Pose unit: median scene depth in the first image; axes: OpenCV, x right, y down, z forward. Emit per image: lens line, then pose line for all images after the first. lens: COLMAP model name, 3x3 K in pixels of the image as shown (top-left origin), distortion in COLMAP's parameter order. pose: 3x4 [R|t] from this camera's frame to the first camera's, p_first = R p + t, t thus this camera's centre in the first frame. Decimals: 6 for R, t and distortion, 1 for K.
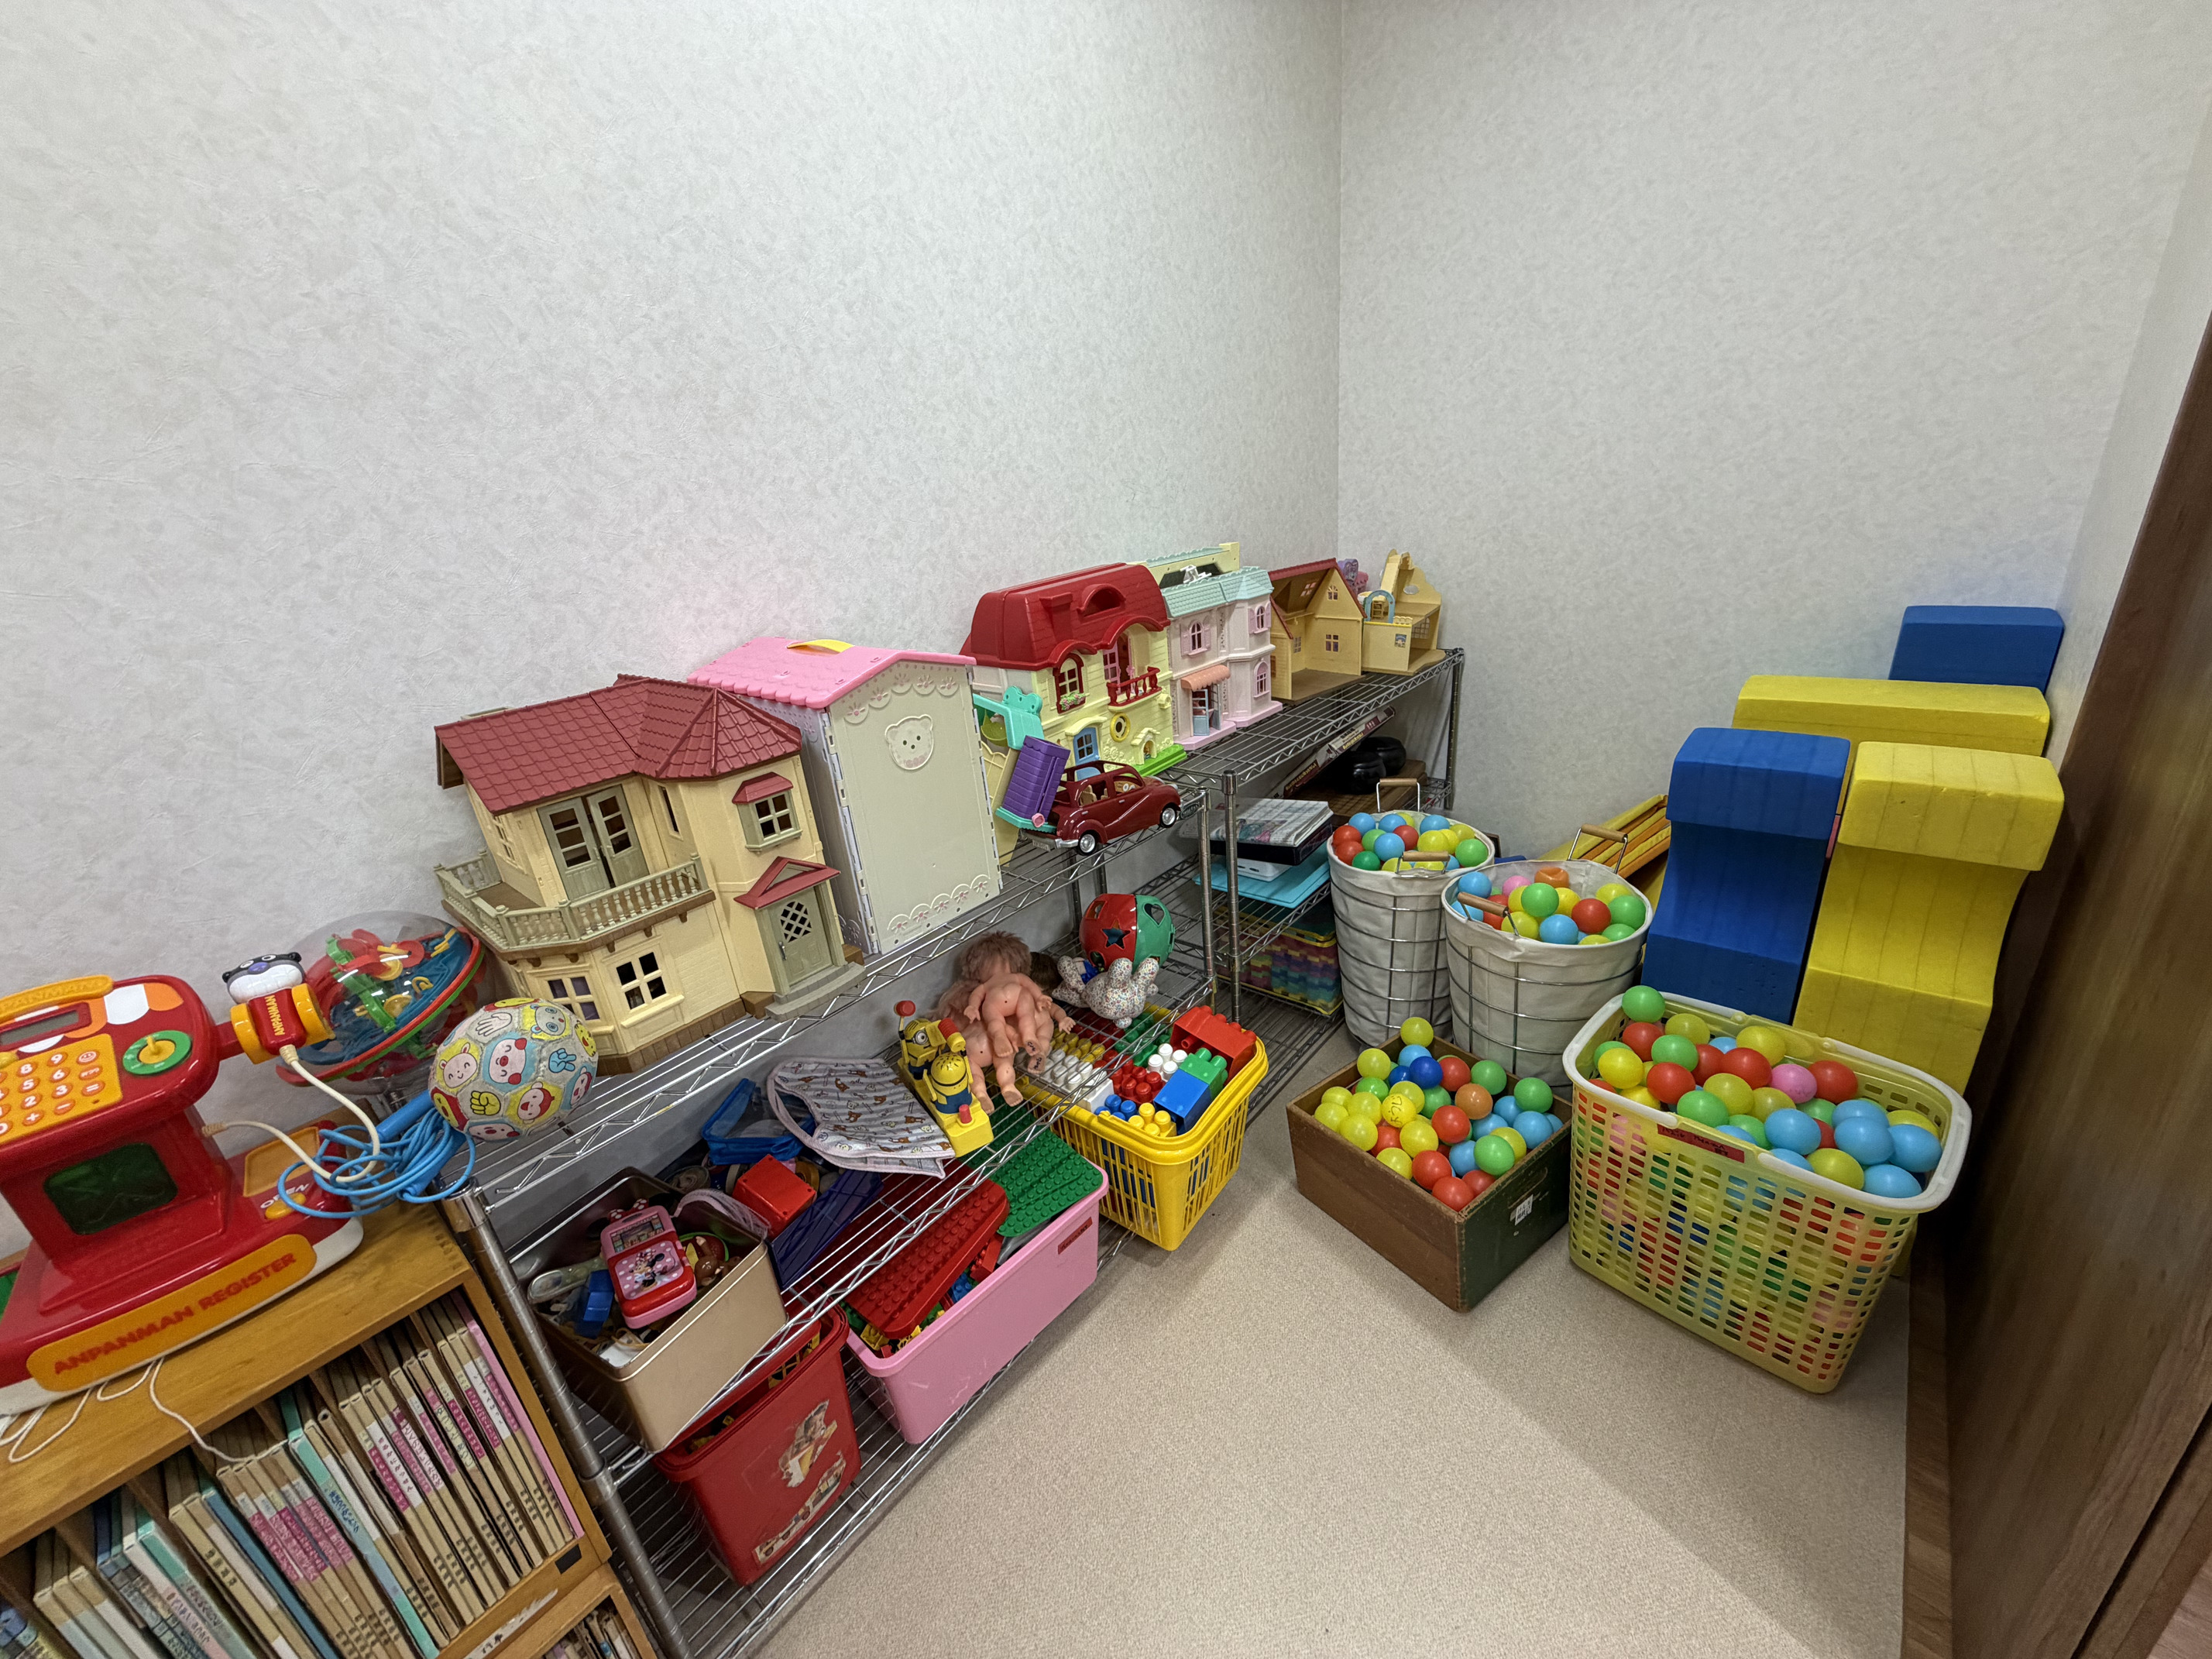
lens RADIAL K [[879.7, 0, 1090.7], [0, 879.7, 835.3], [0, 0, 1]] dist [-0.001381, -0.000147]
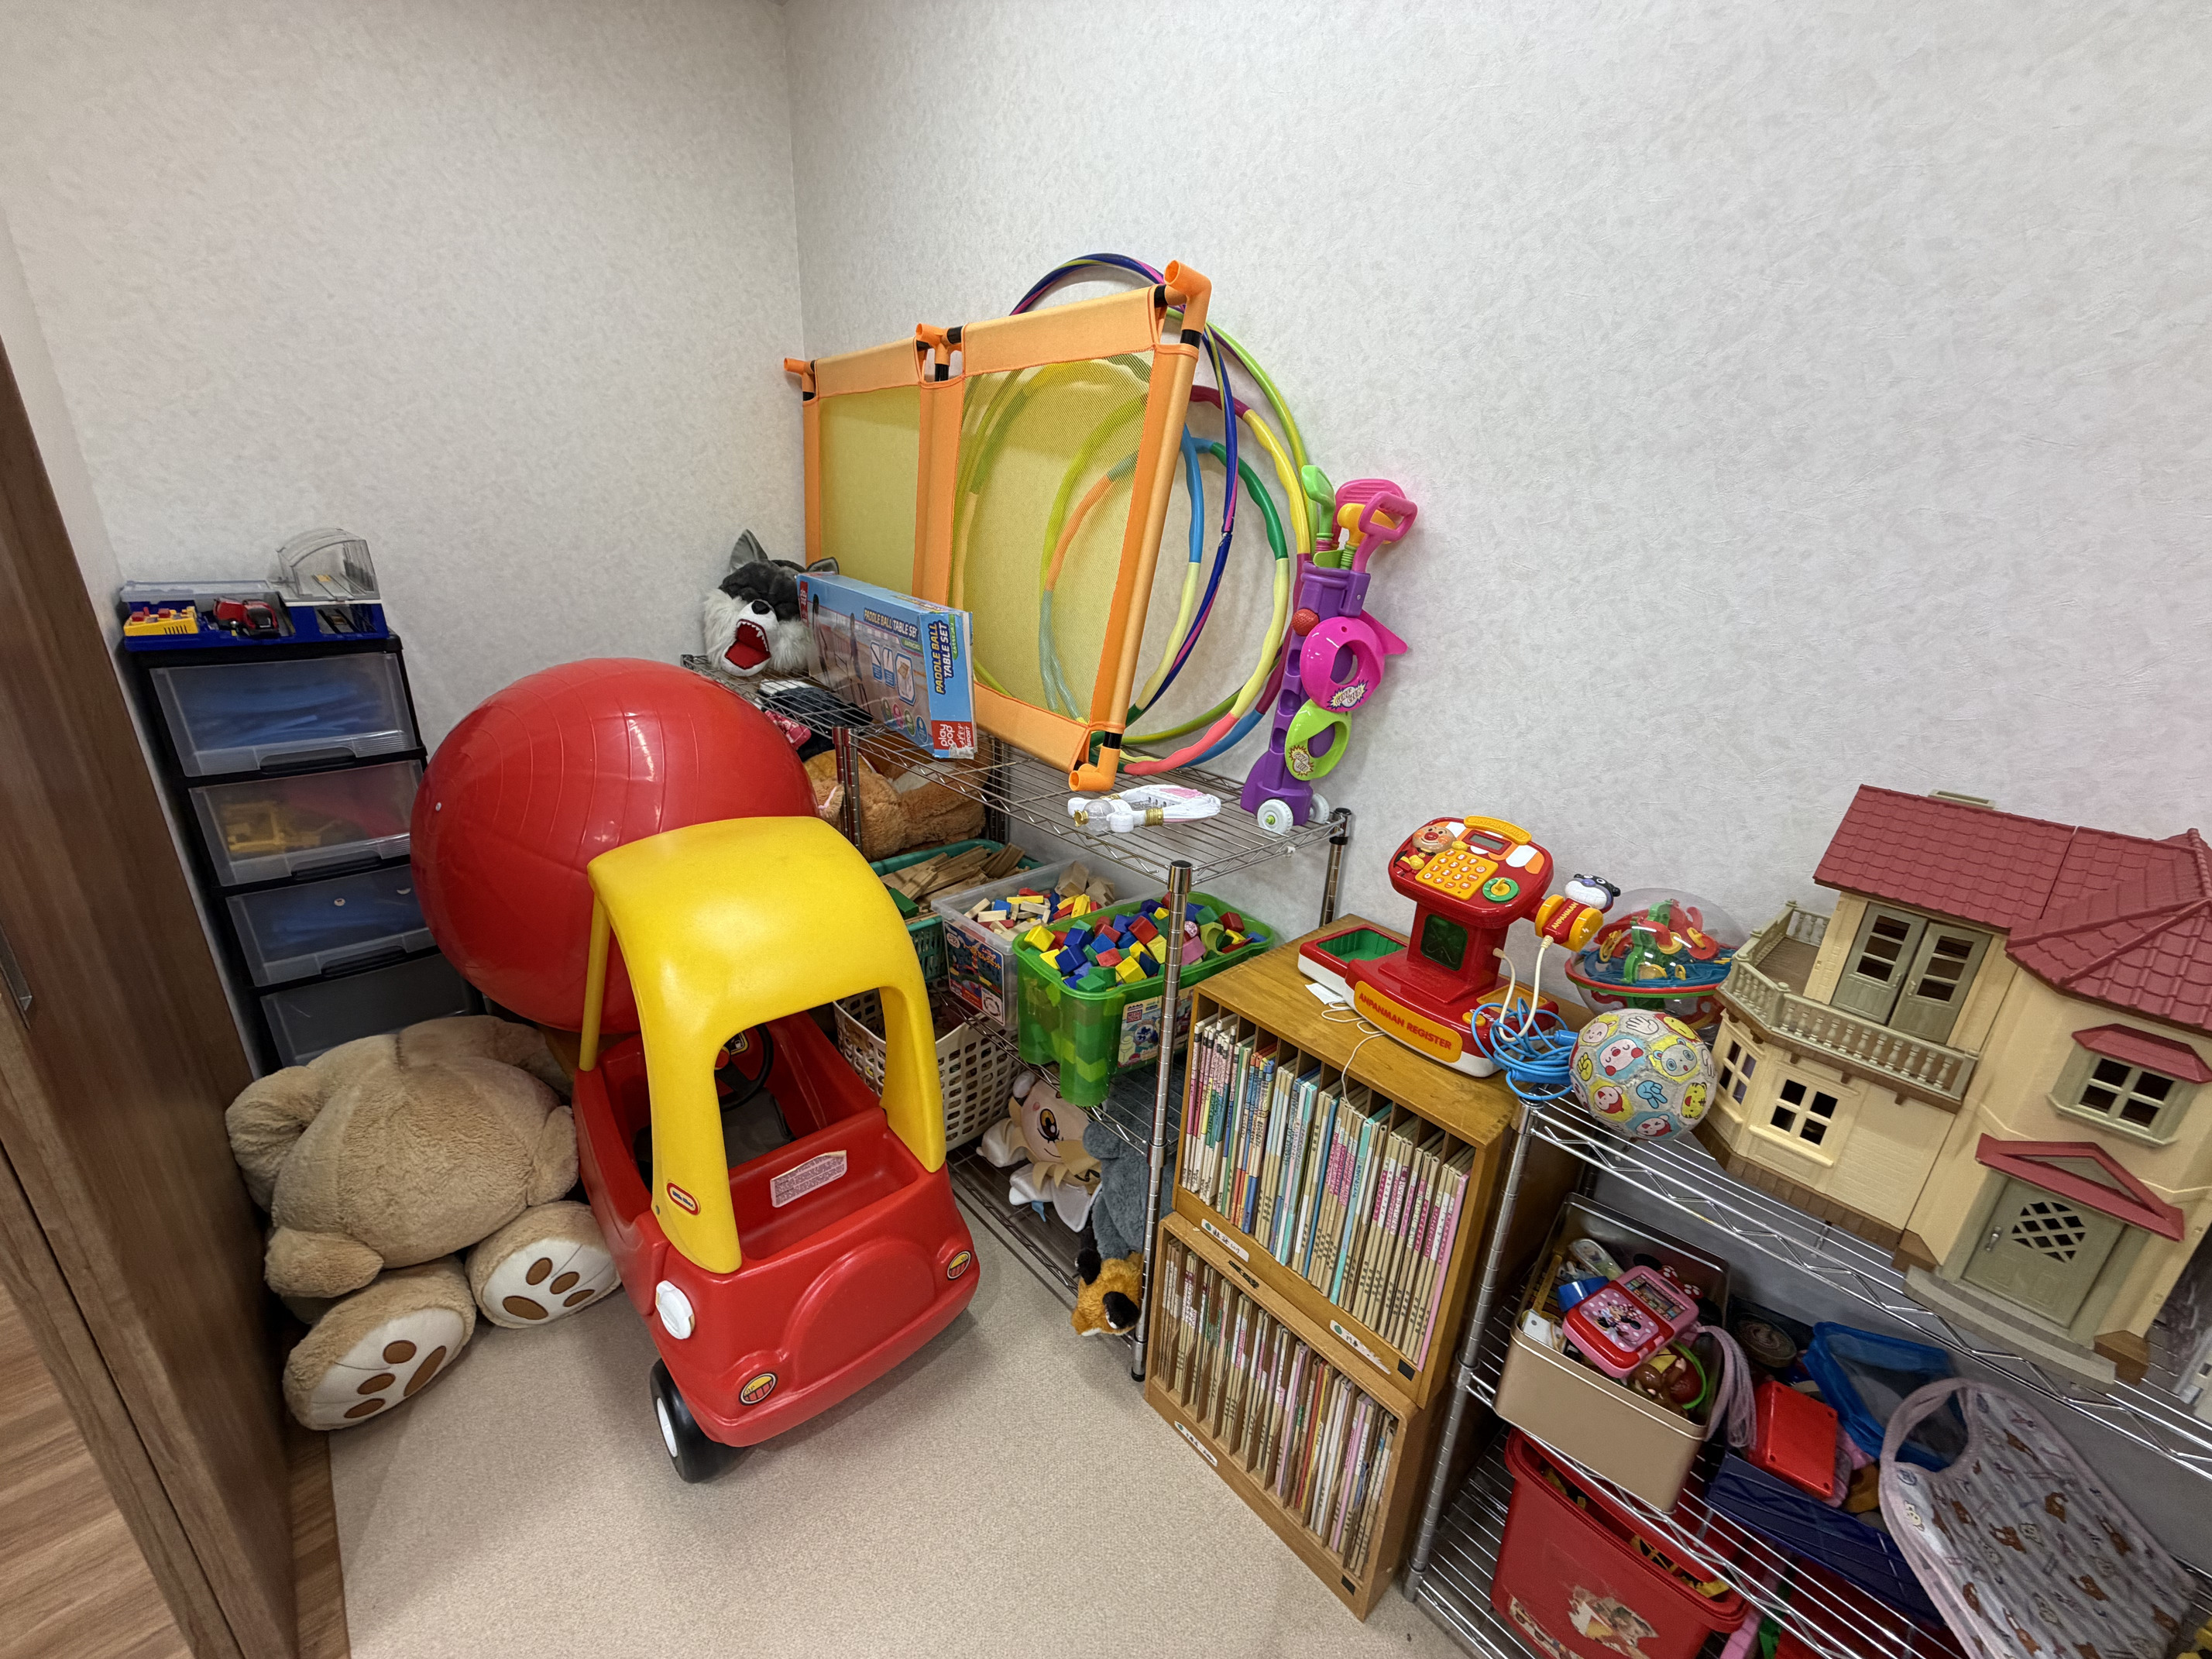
lens RADIAL K [[879.7, 0, 1090.7], [0, 879.7, 835.3], [0, 0, 1]] dist [-0.001381, -0.000147]
pose [[-0.133702, 0.426451, -0.894574, 0.259771], [-0.397902, 0.803624, 0.442564, -0.166147], [0.907633, 0.415125, 0.062240, 0.183078]]
